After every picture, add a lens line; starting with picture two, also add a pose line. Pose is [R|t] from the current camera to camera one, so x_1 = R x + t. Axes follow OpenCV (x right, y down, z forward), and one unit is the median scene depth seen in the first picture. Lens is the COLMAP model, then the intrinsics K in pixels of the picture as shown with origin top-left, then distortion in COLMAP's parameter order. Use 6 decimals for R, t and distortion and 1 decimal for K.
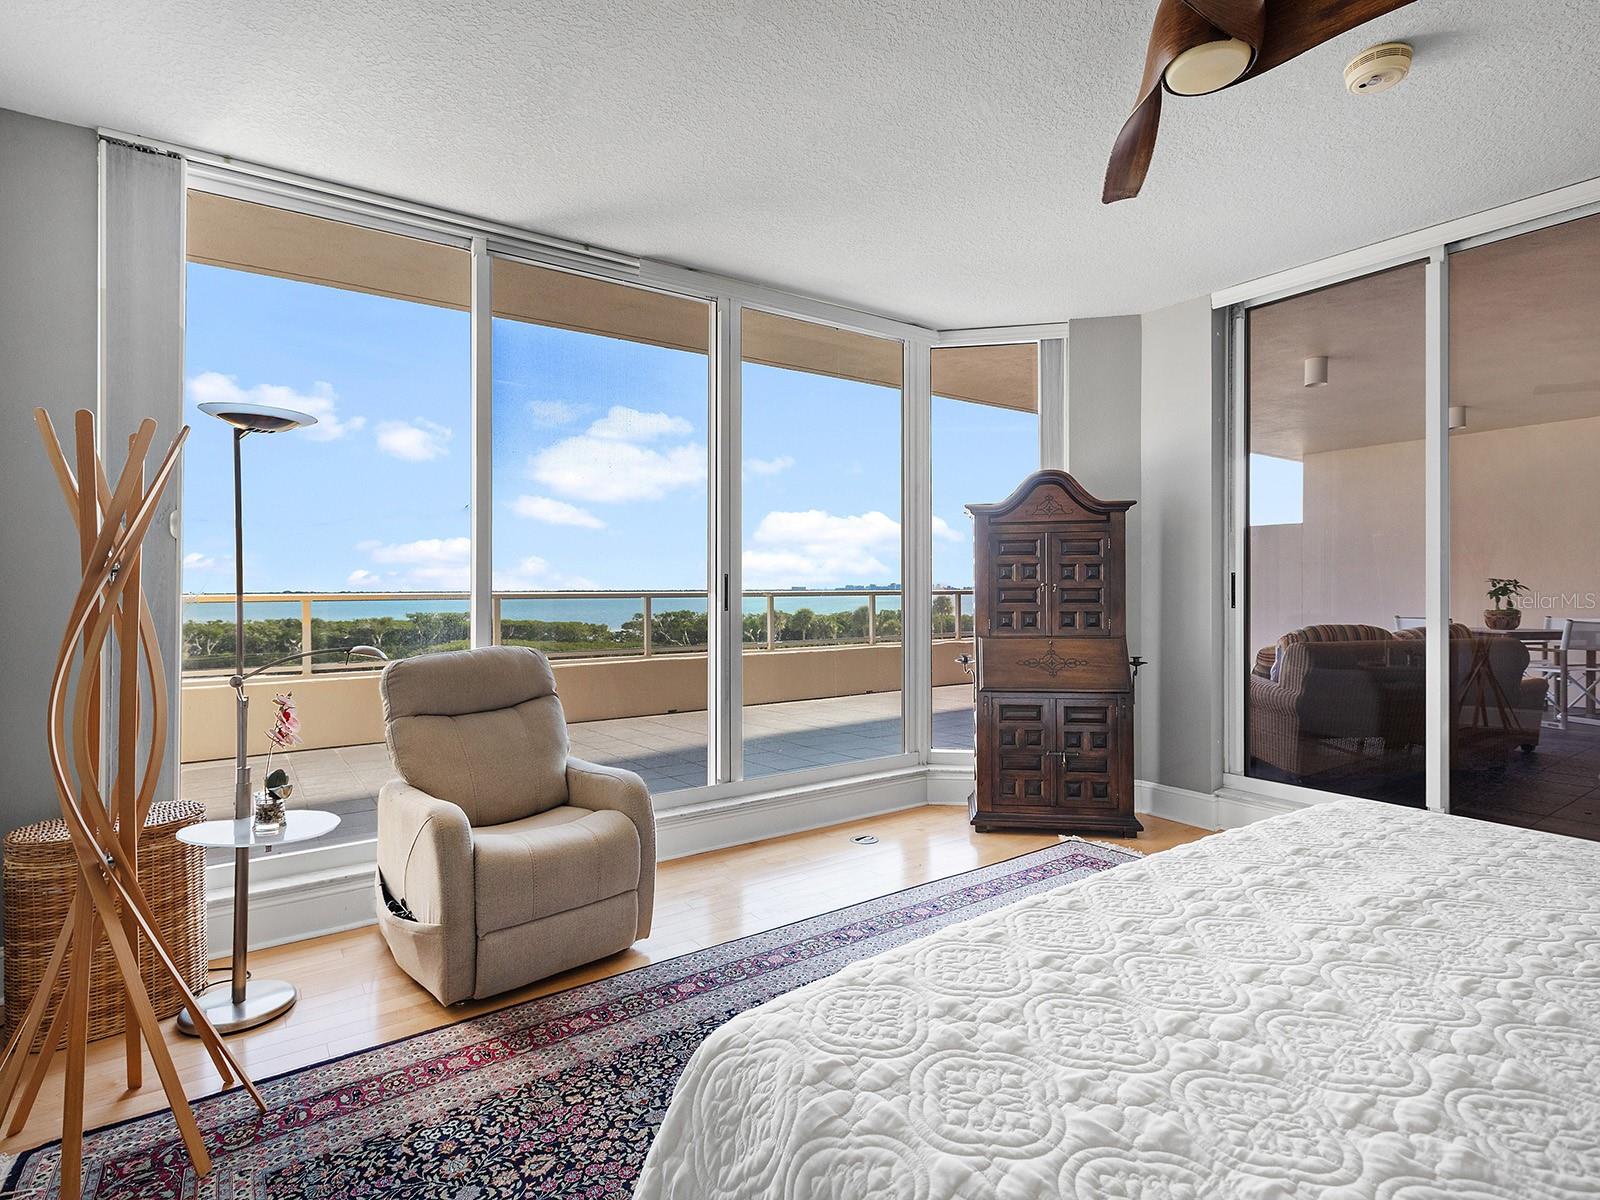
lens RADIAL K [[800.0, 0, 822.4], [0, 800.0, 596.5], [0, 0, 1]] dist [-0.002619, -0.000595]
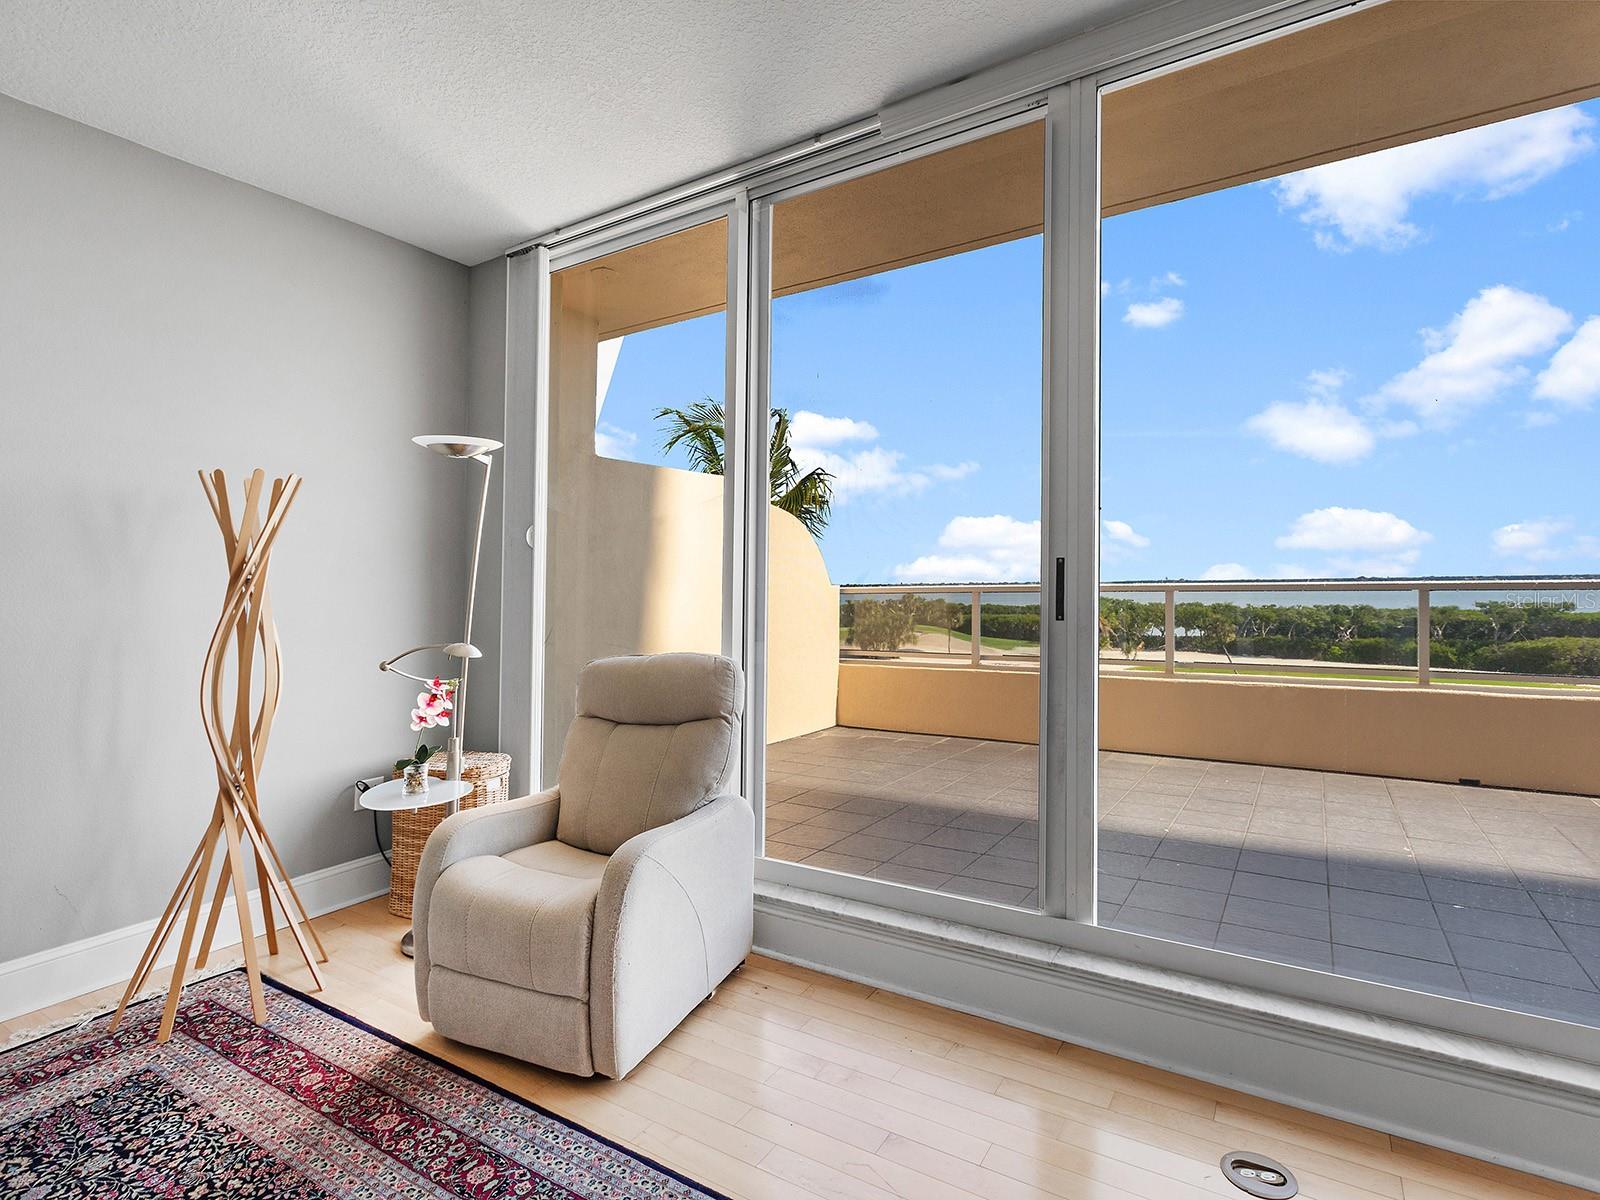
lens RADIAL K [[800.0, 0, 822.4], [0, 800.0, 596.5], [0, 0, 1]] dist [-0.002619, -0.000595]
pose [[0.390682, 0.006719, -0.920501, 0.612770], [-0.002978, 0.999977, 0.006035, -0.011776], [0.920521, 0.000383, 0.390693, 1.075407]]
